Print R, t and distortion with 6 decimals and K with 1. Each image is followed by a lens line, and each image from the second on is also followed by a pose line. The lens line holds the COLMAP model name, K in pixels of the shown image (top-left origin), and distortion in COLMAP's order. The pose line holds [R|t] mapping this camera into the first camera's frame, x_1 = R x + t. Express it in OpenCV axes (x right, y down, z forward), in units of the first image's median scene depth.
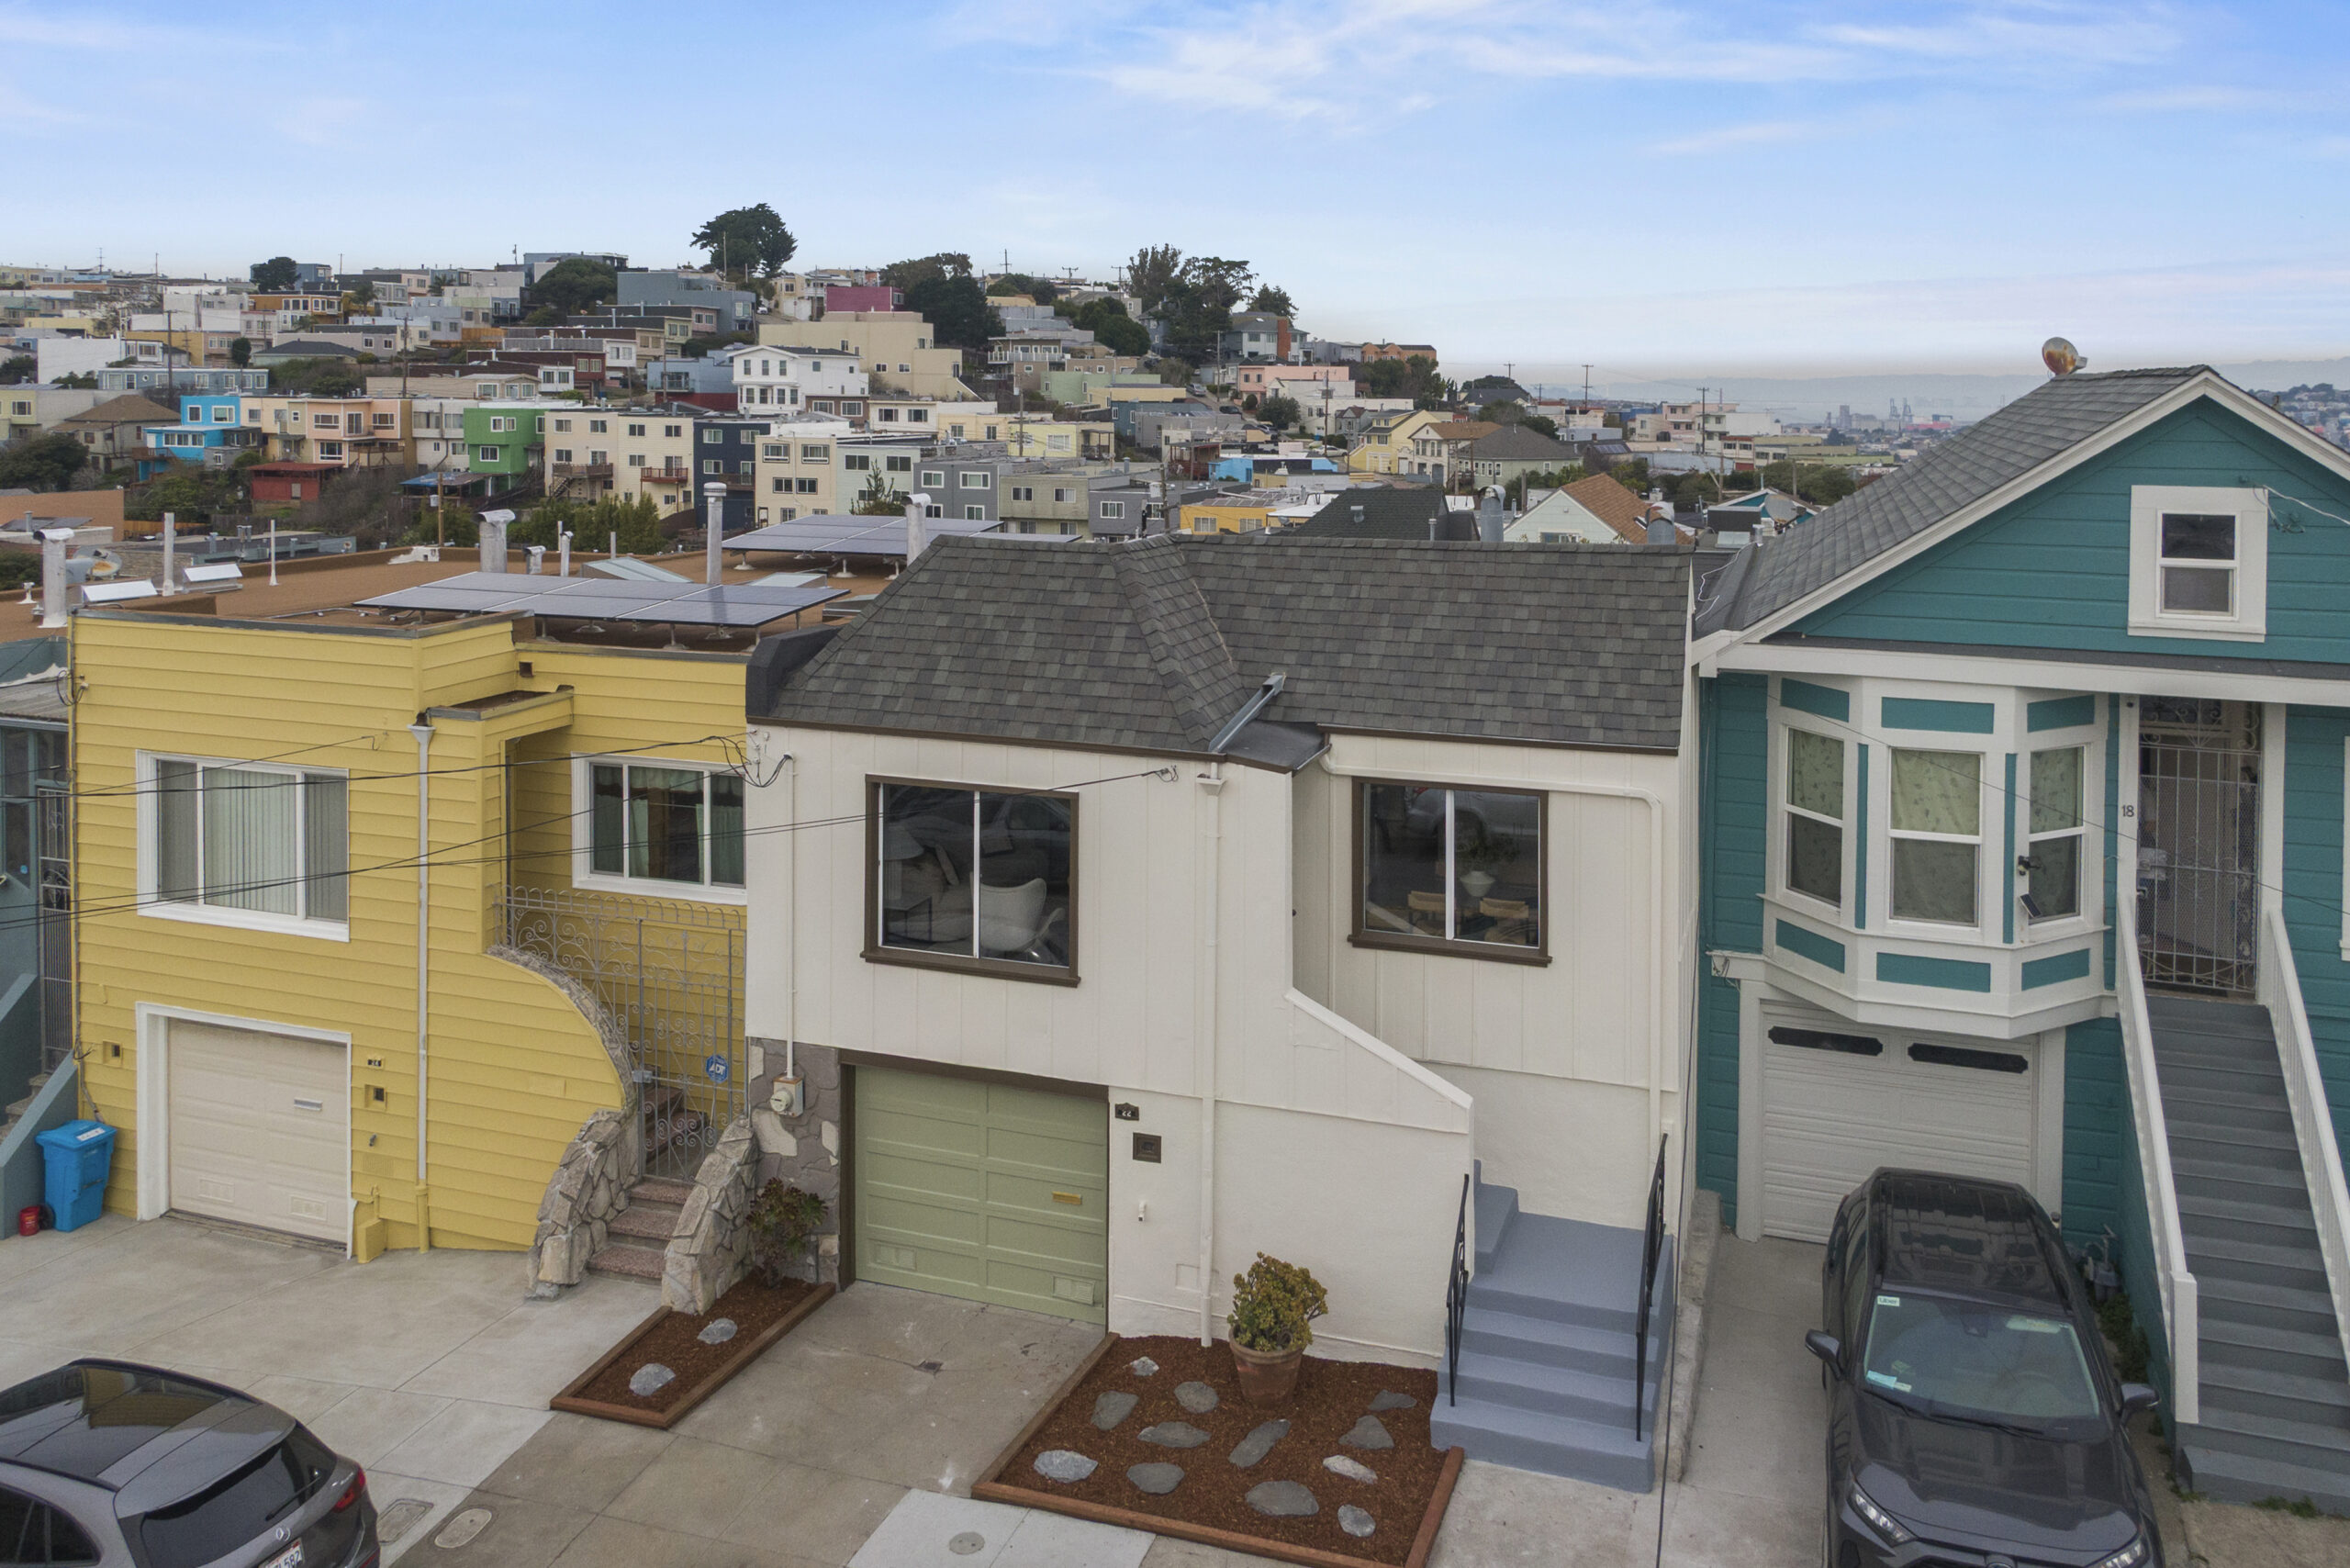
lens RADIAL K [[1877.6, 0, 1246.3], [0, 1877.6, 653.2], [0, 0, 1]] dist [0.050115, -0.074294]
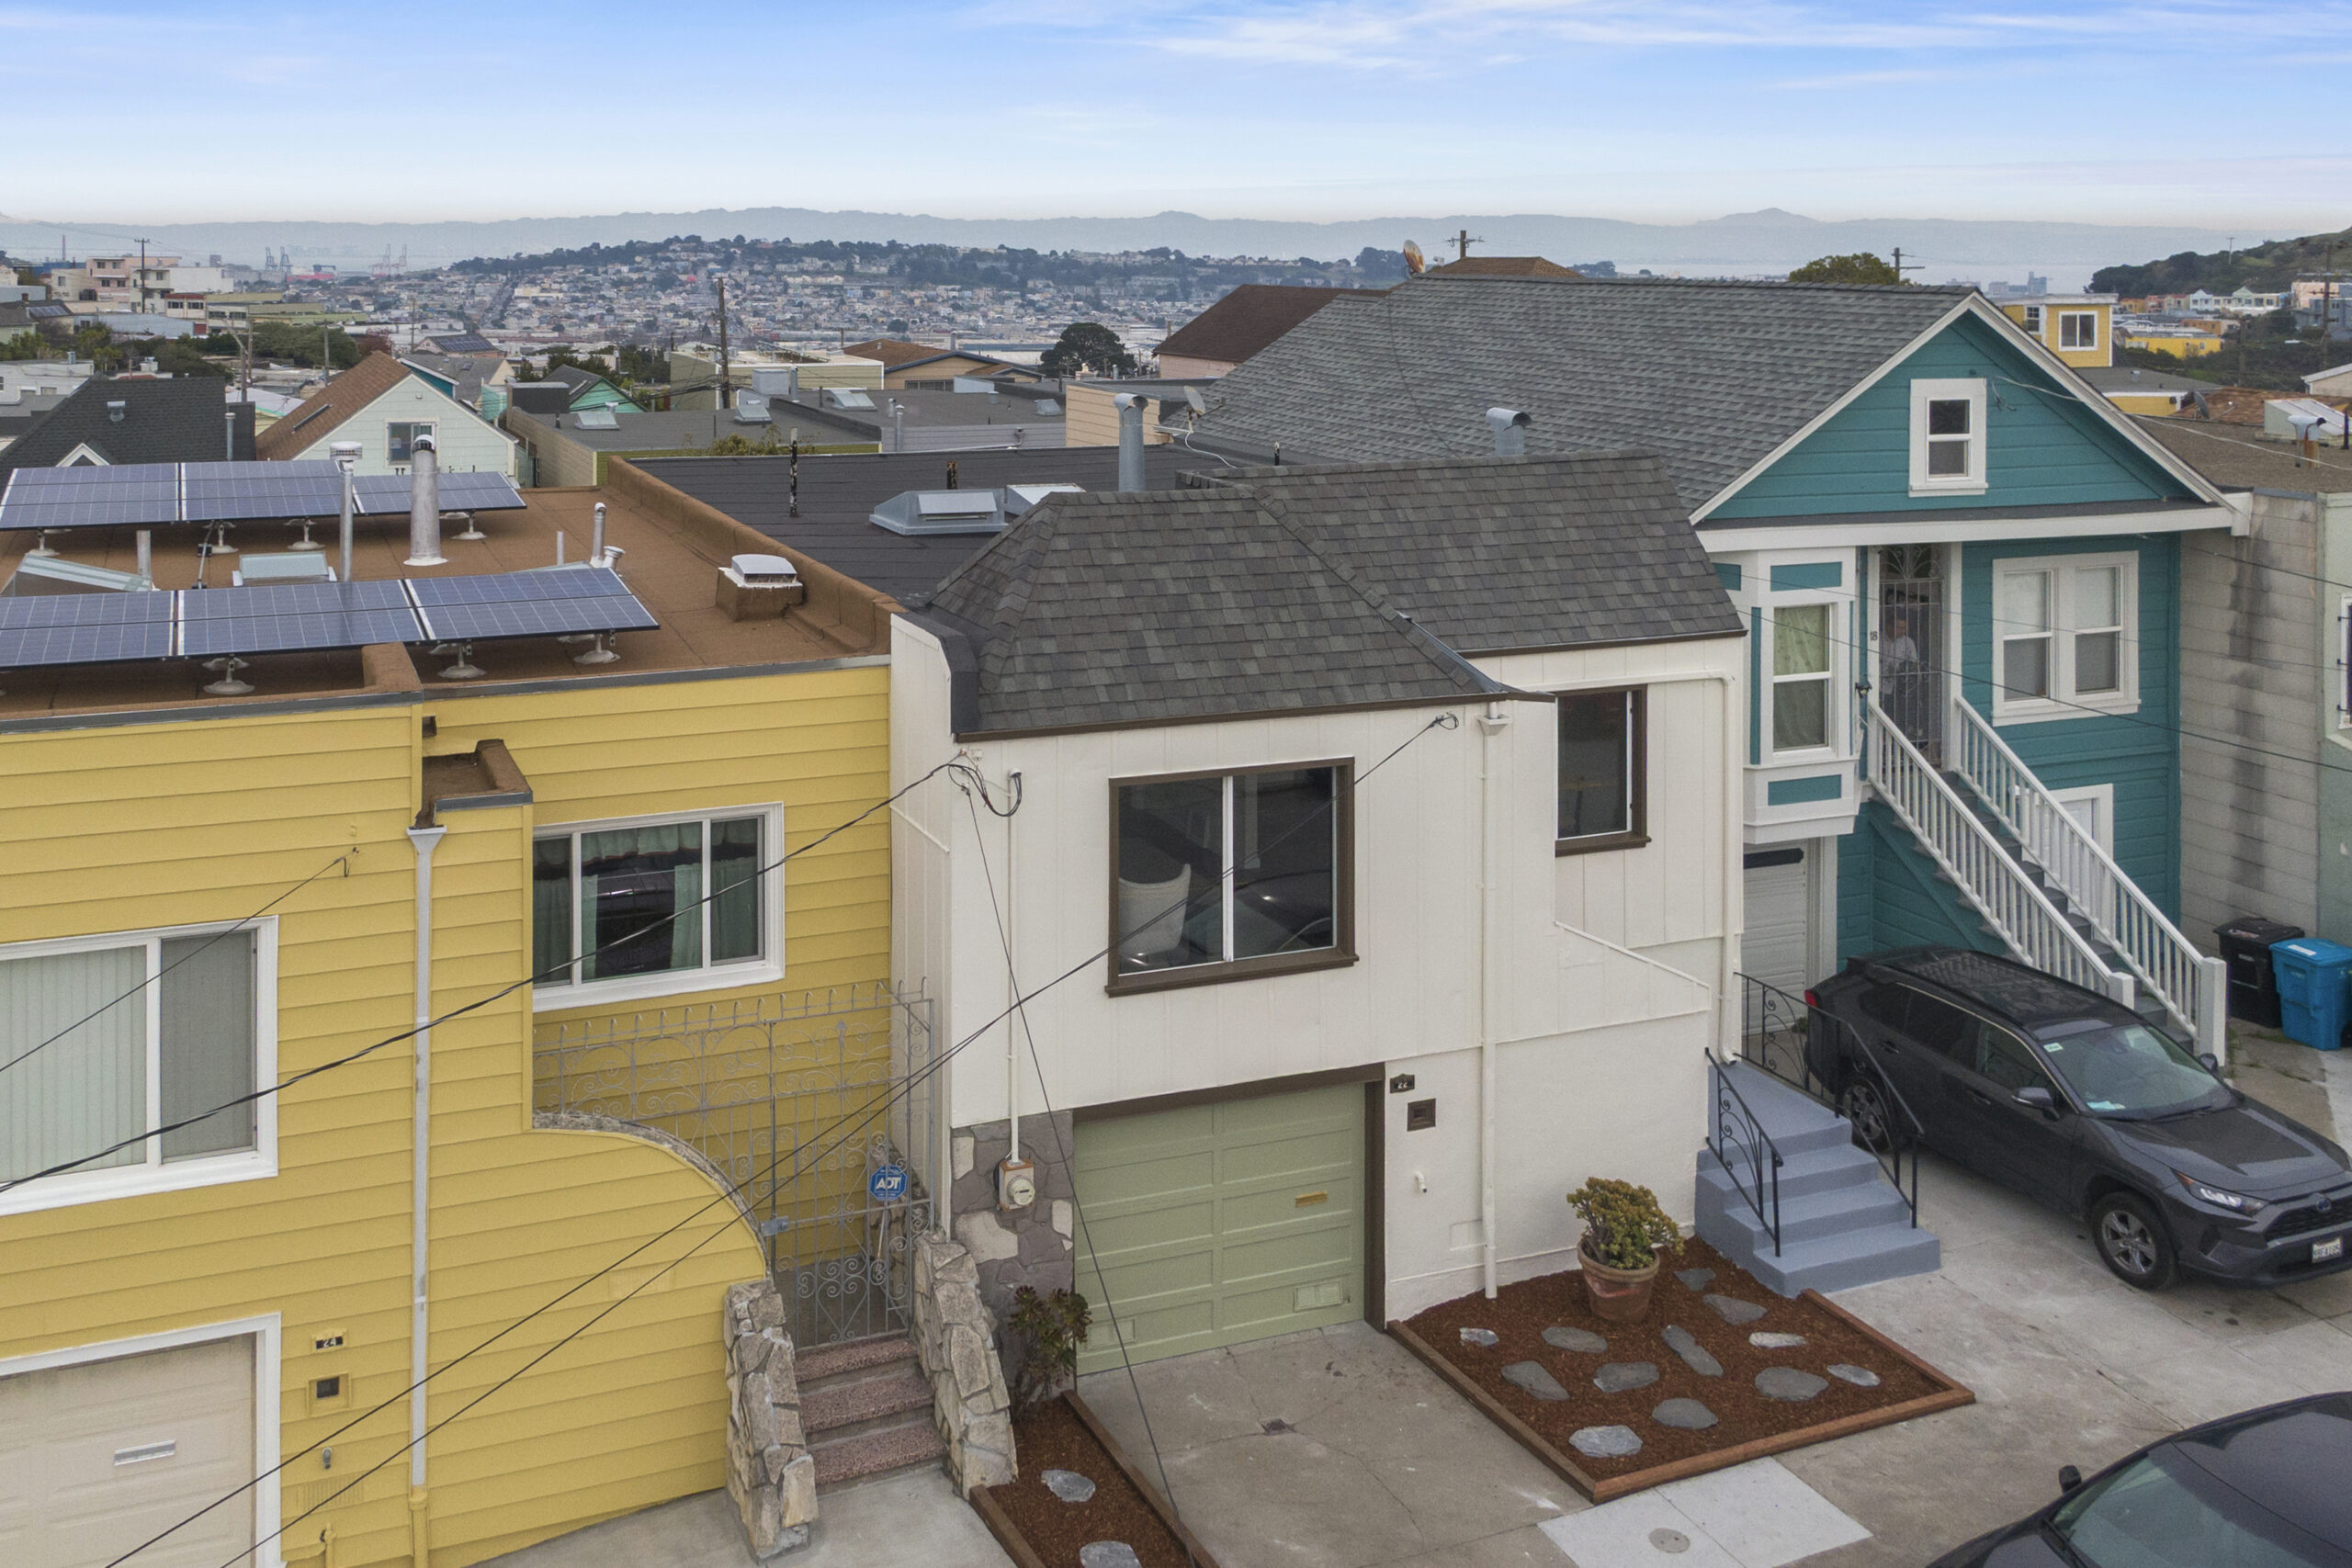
lens RADIAL K [[2087.0, 0, 807.7], [0, 2087.0, 498.2], [0, 0, 1]] dist [0.048535, -0.048433]
pose [[0.759252, -0.083163, 0.645461, -0.899942], [0.088573, 0.995778, 0.024112, -0.096824], [-0.644741, 0.038863, 0.763413, 0.354189]]
